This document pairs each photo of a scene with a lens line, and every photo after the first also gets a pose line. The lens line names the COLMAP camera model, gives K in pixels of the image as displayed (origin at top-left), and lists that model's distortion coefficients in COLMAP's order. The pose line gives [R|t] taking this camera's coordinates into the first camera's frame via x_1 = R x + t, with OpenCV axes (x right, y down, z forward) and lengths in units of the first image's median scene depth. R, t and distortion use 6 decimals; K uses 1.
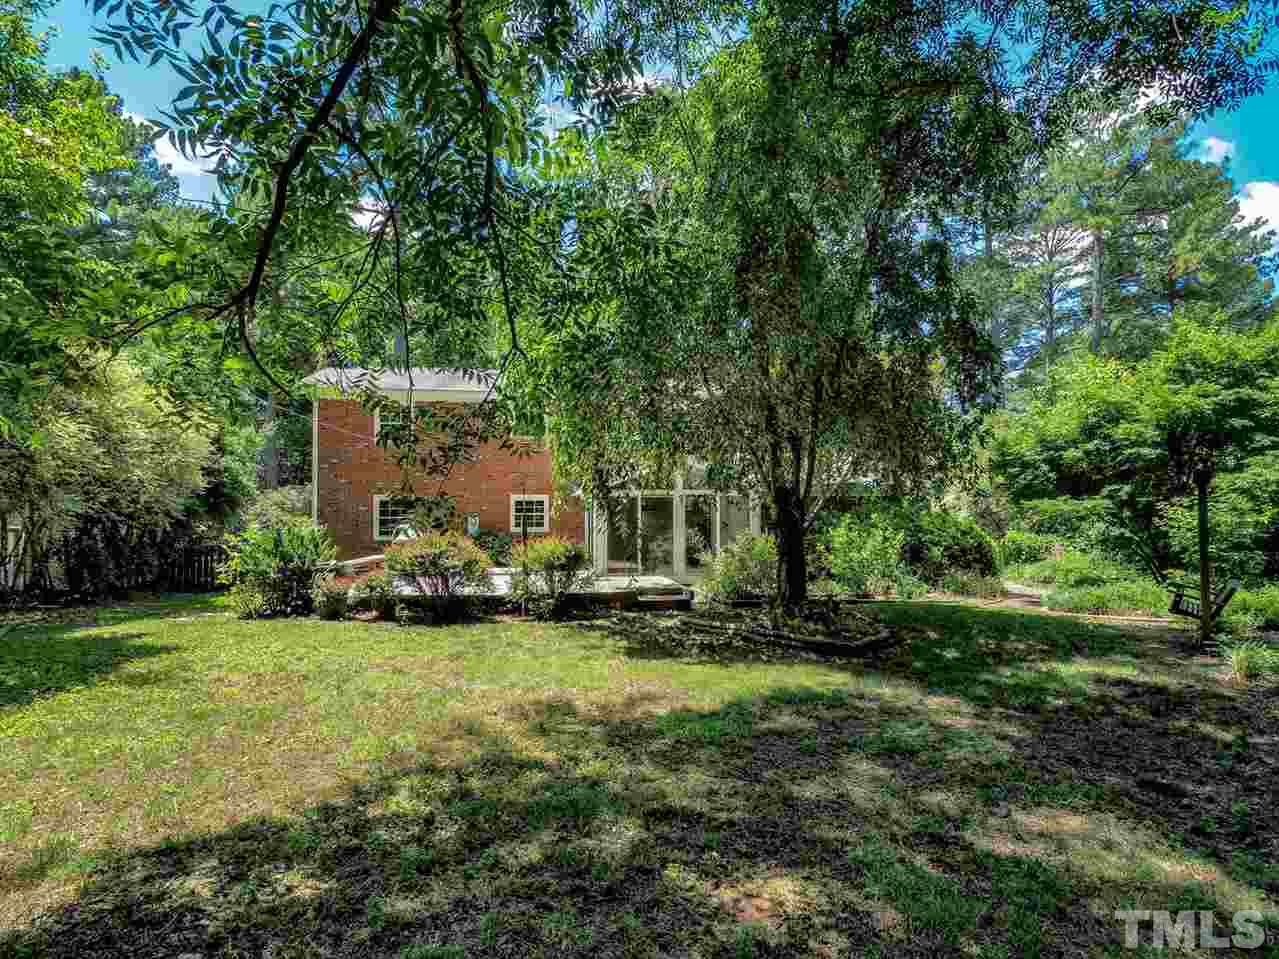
lens RADIAL K [[816.0, 0, 639.5], [0, 816.0, 479.5], [0, 0, 1]] dist [0.000979, -0.000001]
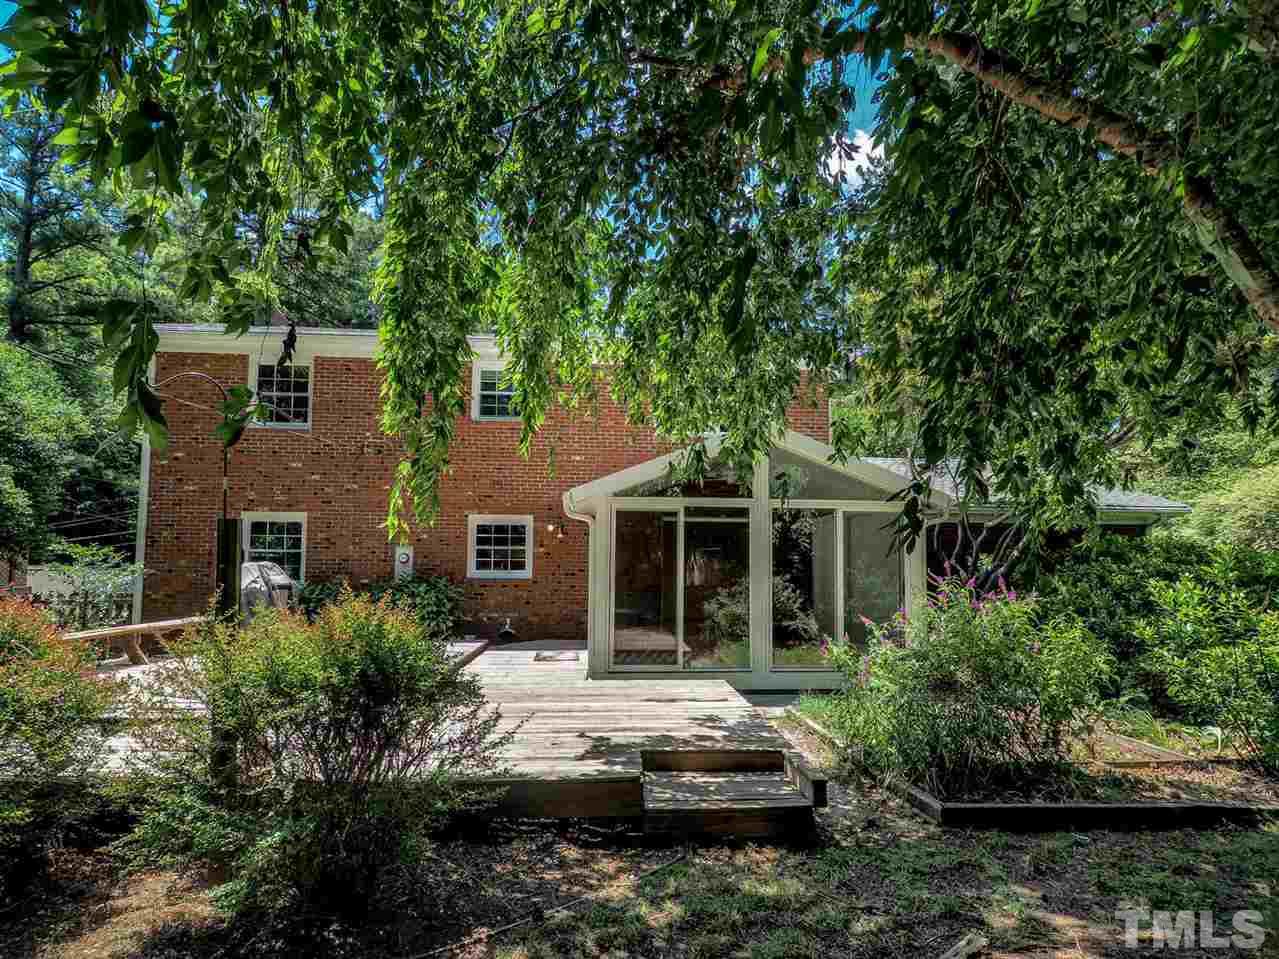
lens RADIAL K [[816.0, 0, 639.5], [0, 816.0, 479.5], [0, 0, 1]] dist [0.000979, -0.000001]
pose [[0.996535, 0.004181, -0.083066, 0.014968], [-0.008939, 0.998335, -0.056991, 0.029325], [0.082690, 0.057536, 0.994913, 0.475733]]
